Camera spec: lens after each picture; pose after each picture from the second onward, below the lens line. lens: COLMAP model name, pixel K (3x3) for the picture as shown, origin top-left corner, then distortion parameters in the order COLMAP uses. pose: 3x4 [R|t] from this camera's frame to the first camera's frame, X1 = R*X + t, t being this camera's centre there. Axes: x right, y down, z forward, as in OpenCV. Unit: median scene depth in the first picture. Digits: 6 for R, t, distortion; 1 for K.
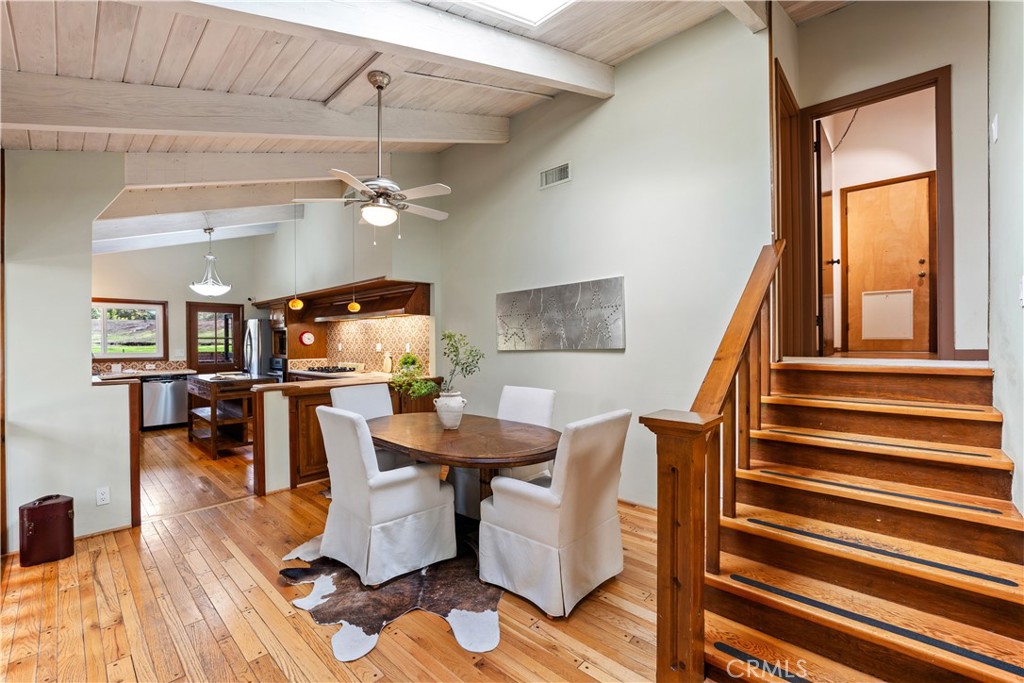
lens RADIAL K [[448.4, 0, 512.0], [0, 448.4, 341.5], [0, 0, 1]] dist [-0.002225, -0.000034]
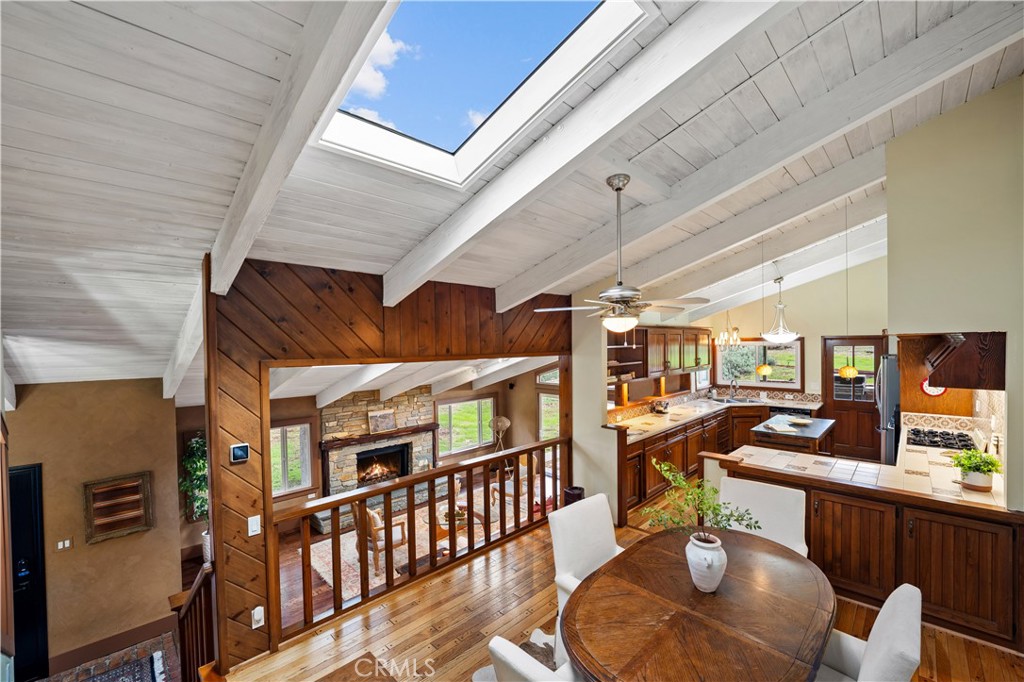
lens RADIAL K [[416.6, 0, 512.0], [0, 416.6, 341.0], [0, 0, 1]] dist [-0.000971, -0.000095]
pose [[-0.005480, 0.003036, -0.999980, 0.246120], [0.017484, 0.999843, 0.002939, -0.100179], [0.999832, -0.017468, -0.005533, 0.312013]]
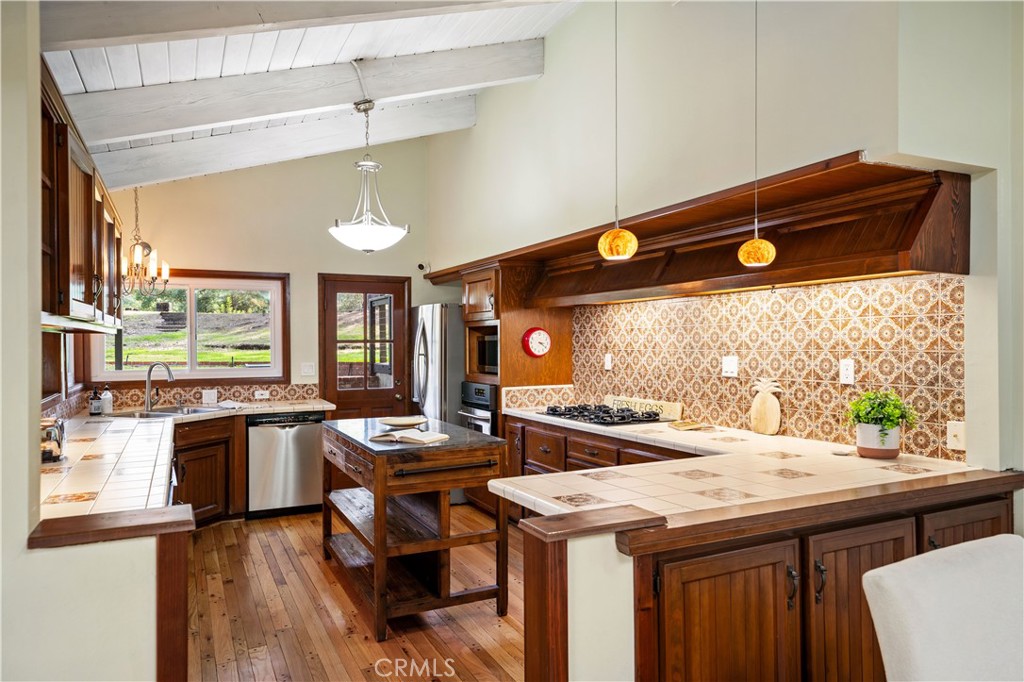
lens RADIAL K [[675.8, 0, 512.0], [0, 675.8, 341.0], [0, 0, 1]] dist [0.049783, -0.000384]
pose [[0.942610, 0.000183, -0.333896, -0.250265], [-0.000470, 1.000000, -0.000777, -0.008018], [0.333896, 0.000889, 0.942610, 0.328115]]
